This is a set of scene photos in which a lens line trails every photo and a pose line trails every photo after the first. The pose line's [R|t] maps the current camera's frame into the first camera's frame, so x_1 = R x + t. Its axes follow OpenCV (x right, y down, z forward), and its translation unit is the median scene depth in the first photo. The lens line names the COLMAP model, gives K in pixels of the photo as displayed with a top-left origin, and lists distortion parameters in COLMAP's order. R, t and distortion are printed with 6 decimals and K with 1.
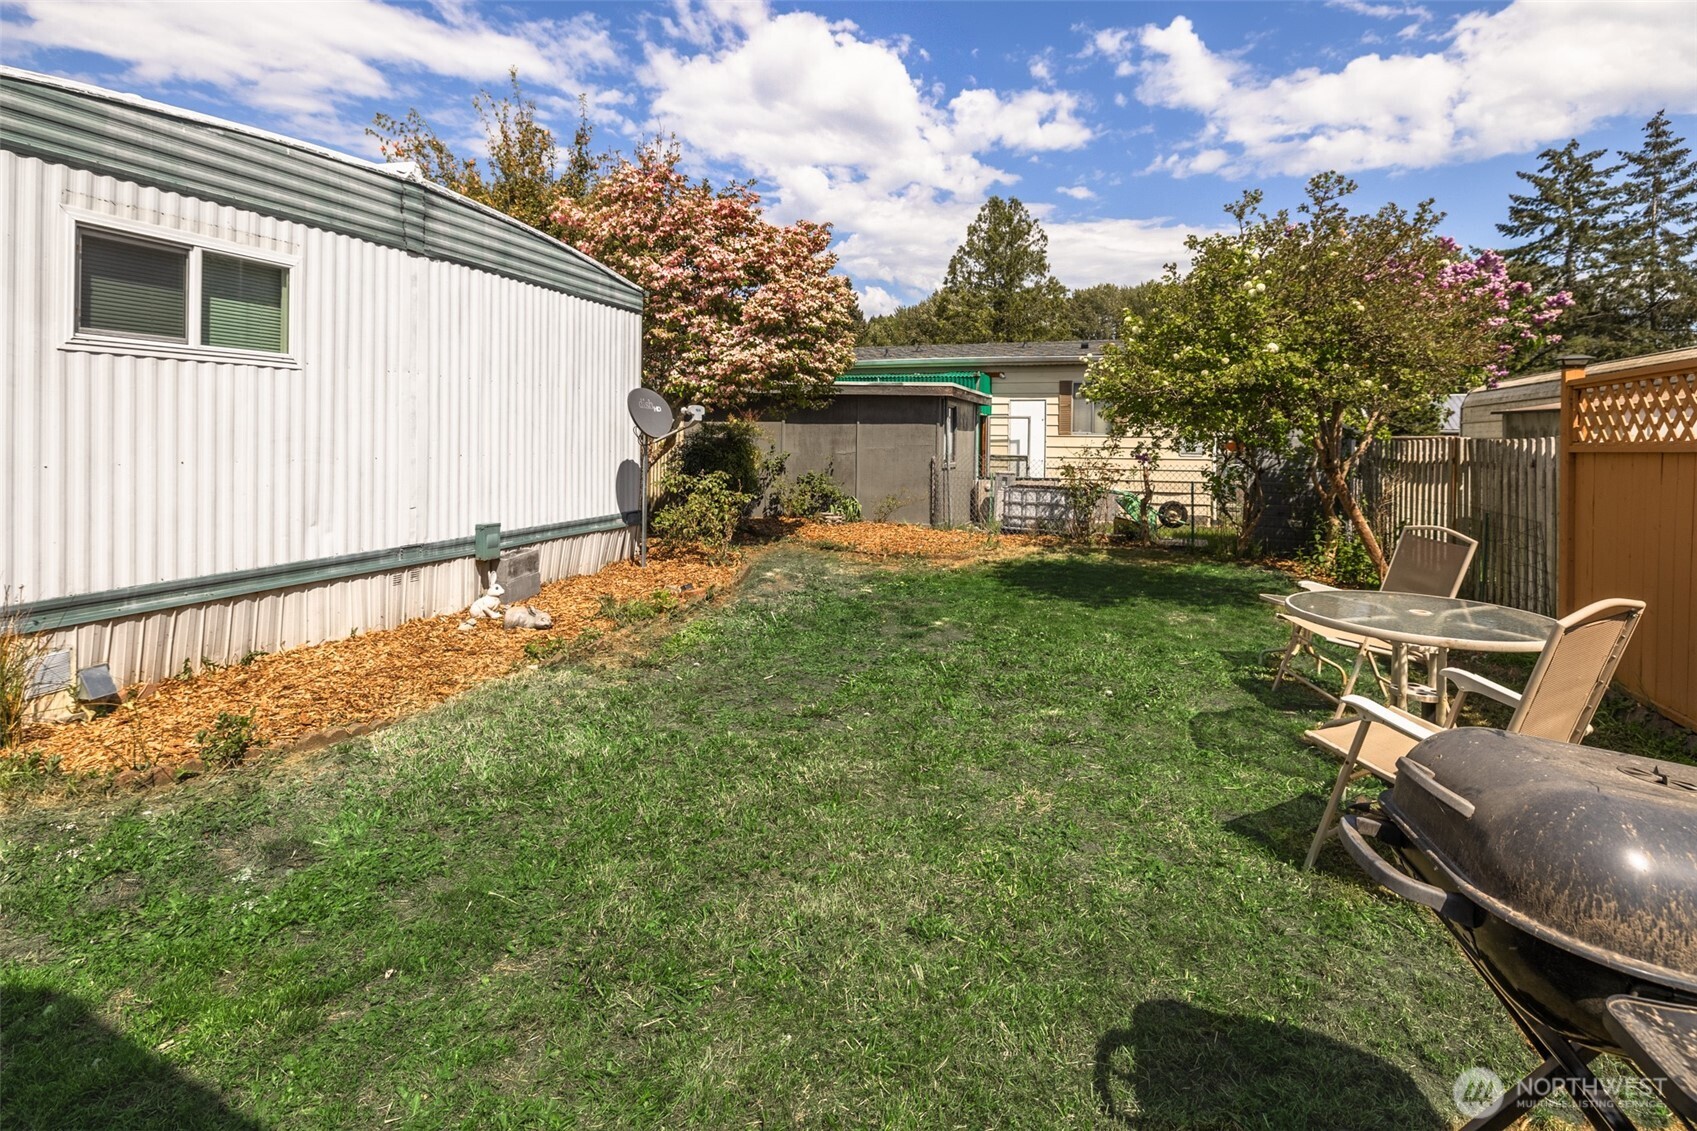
lens RADIAL K [[835.5, 0, 849.4], [0, 835.5, 438.1], [0, 0, 1]] dist [-0.001404, 0.001325]
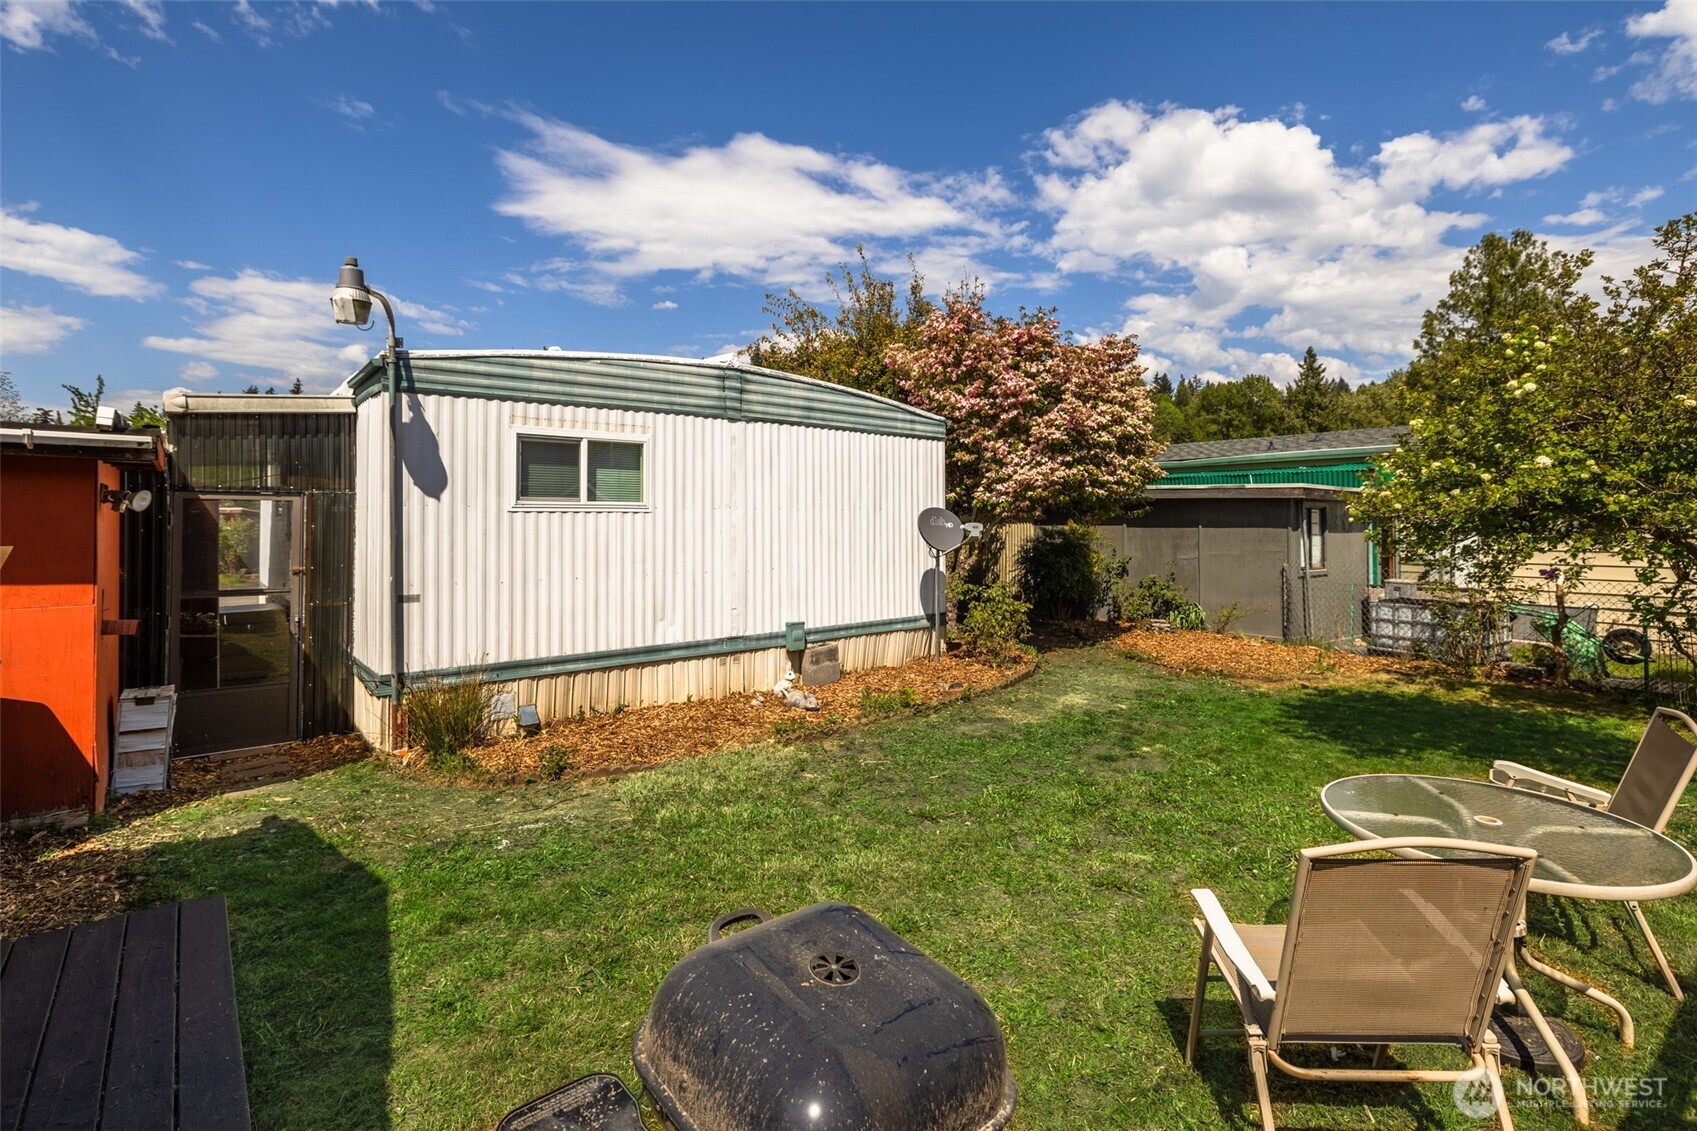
lens RADIAL K [[798.3, 0, 843.6], [0, 798.3, 514.0], [0, 0, 1]] dist [-0.003467, 0.000062]
pose [[0.851446, -0.015700, -0.524207, 0.281524], [0.008386, 0.999832, -0.016325, -0.043517], [0.524375, 0.009504, 0.851434, -0.002228]]
